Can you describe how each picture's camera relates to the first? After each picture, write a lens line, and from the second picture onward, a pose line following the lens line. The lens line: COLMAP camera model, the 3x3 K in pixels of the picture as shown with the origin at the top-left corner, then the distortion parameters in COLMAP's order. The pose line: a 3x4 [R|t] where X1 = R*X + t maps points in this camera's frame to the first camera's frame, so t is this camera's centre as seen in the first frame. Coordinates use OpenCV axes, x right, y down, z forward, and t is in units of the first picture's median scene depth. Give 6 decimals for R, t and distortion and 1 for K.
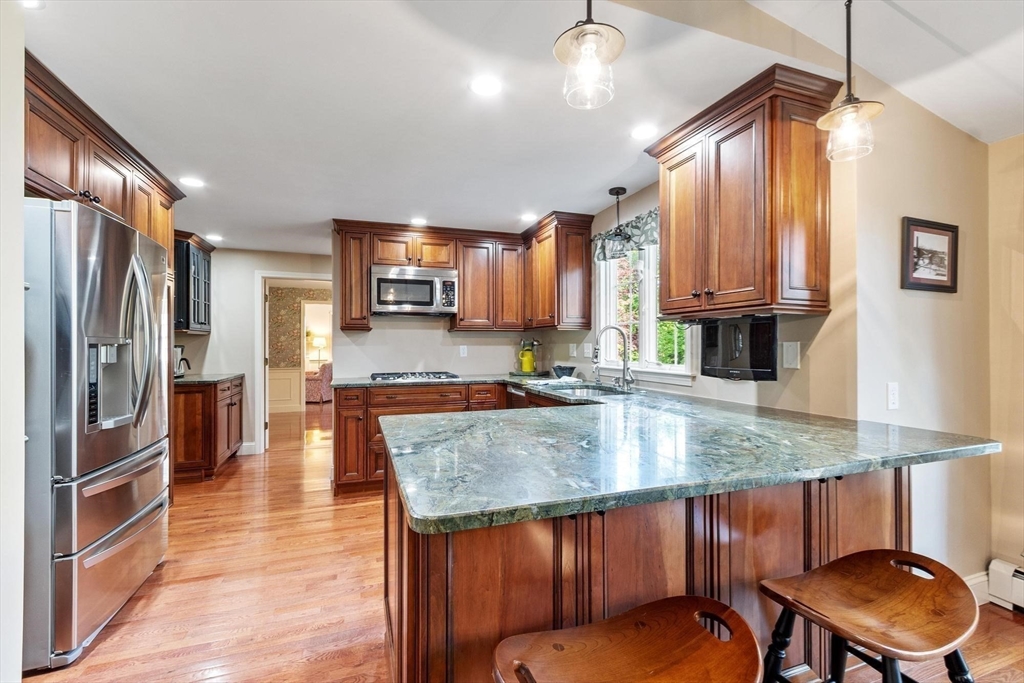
lens RADIAL K [[446.0, 0, 515.1], [0, 446.0, 342.7], [0, 0, 1]] dist [0.000381, 0.000184]
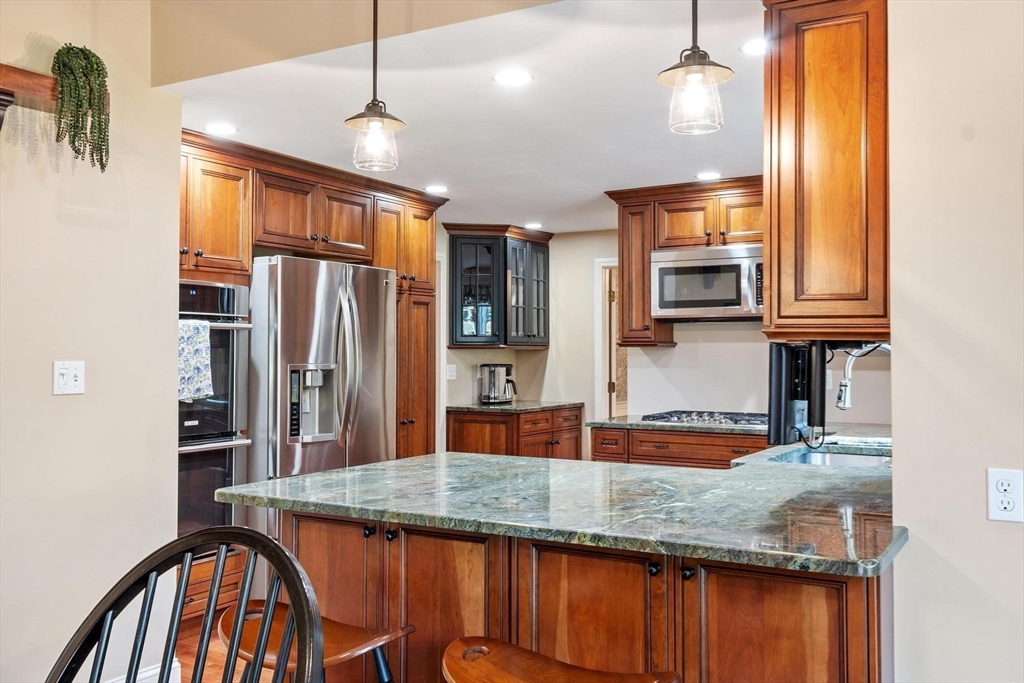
lens RADIAL K [[934.7, 0, 512.0], [0, 934.7, 341.5], [0, 0, 1]] dist [0.004498, 0.000965]
pose [[0.633567, -0.006876, -0.773658, 0.618647], [0.002151, 0.999972, -0.007125, -0.024605], [0.773685, 0.002850, 0.633564, -0.064238]]
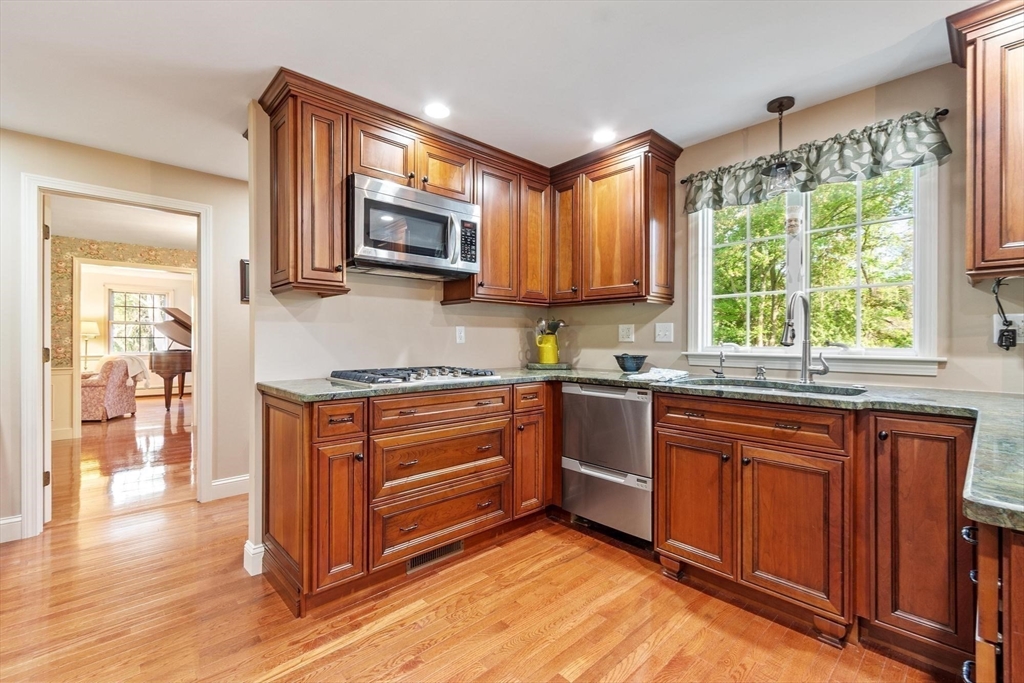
lens RADIAL K [[446.0, 0, 515.1], [0, 446.0, 342.7], [0, 0, 1]] dist [0.000381, 0.000184]
pose [[0.918116, 0.000553, 0.396311, -0.342530], [-0.005004, 0.999935, 0.010197, 0.026413], [-0.396279, -0.011345, 0.918060, 0.401872]]
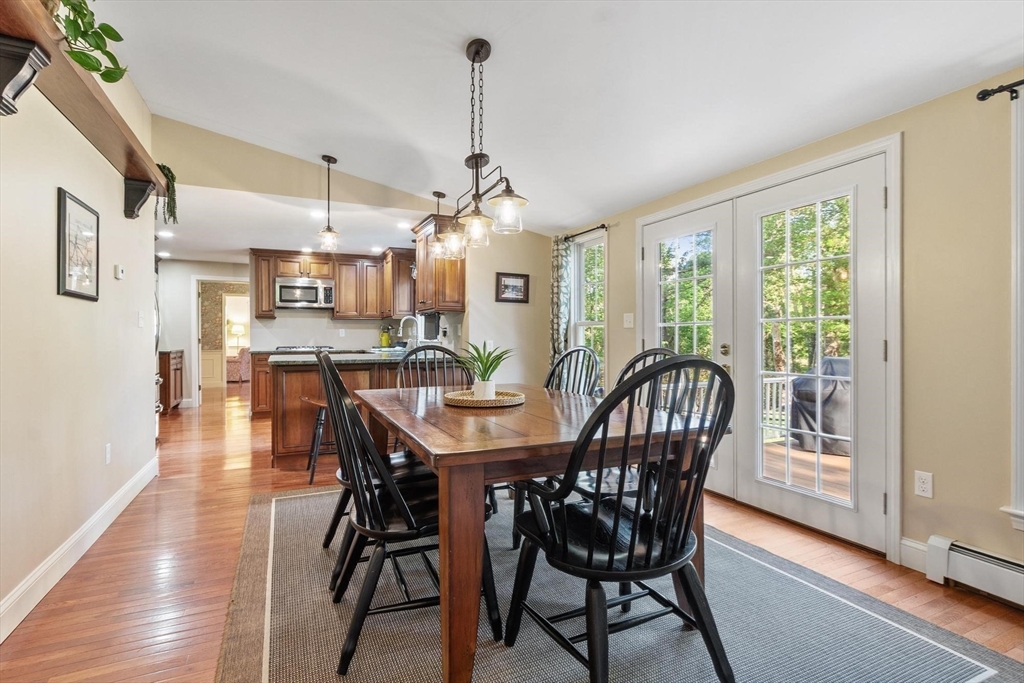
lens RADIAL K [[492.2, 0, 511.9], [0, 492.2, 338.7], [0, 0, 1]] dist [0.003531, 0.000242]
pose [[0.995062, 0.000738, 0.099249, 0.323383], [-0.001568, 0.999964, 0.008290, 0.027012], [-0.099239, -0.008404, 0.995028, -0.787232]]
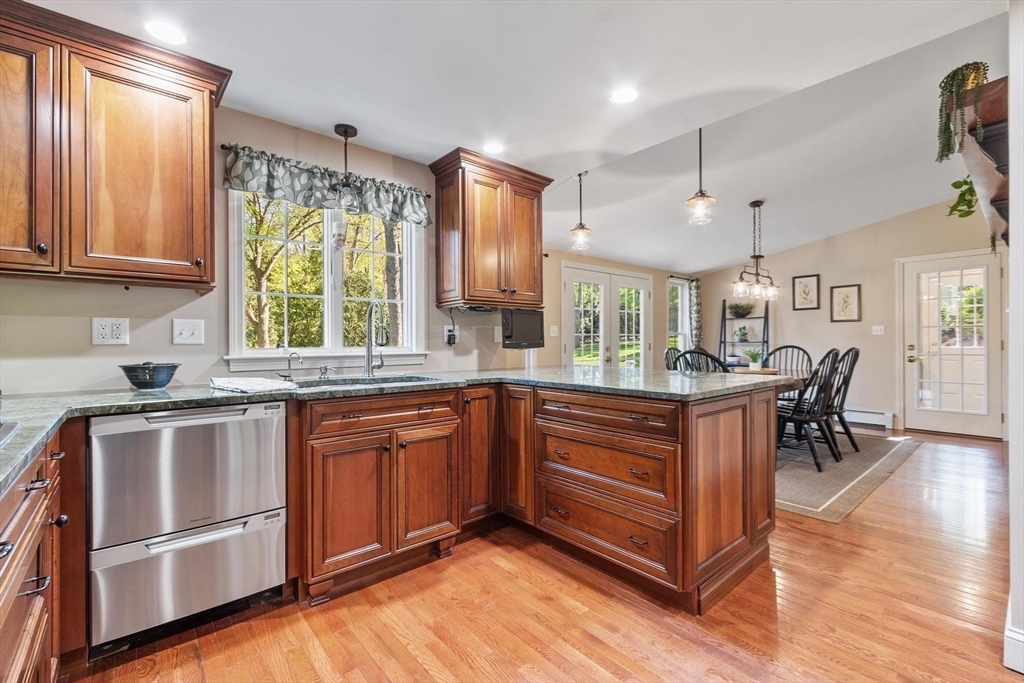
lens RADIAL K [[446.0, 0, 515.1], [0, 446.0, 342.7], [0, 0, 1]] dist [0.000381, 0.000184]
pose [[-0.361615, -0.001511, 0.932326, -0.485200], [0.000163, 0.999999, 0.001684, 0.028695], [-0.932328, 0.000761, -0.361614, 0.787523]]
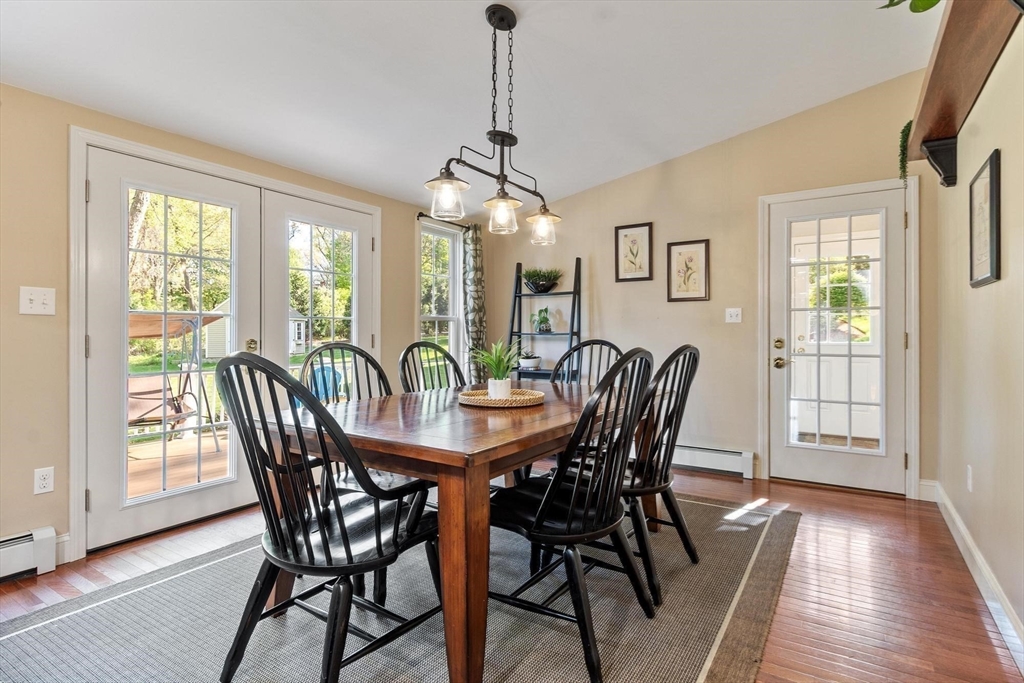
lens RADIAL K [[526.7, 0, 514.6], [0, 526.7, 334.0], [0, 0, 1]] dist [0.002559, 0.000738]
pose [[-0.611766, -0.002220, 0.791036, -0.127688], [-0.005800, 0.999982, -0.001680, 0.032514], [-0.791018, -0.005616, -0.611767, 0.156422]]
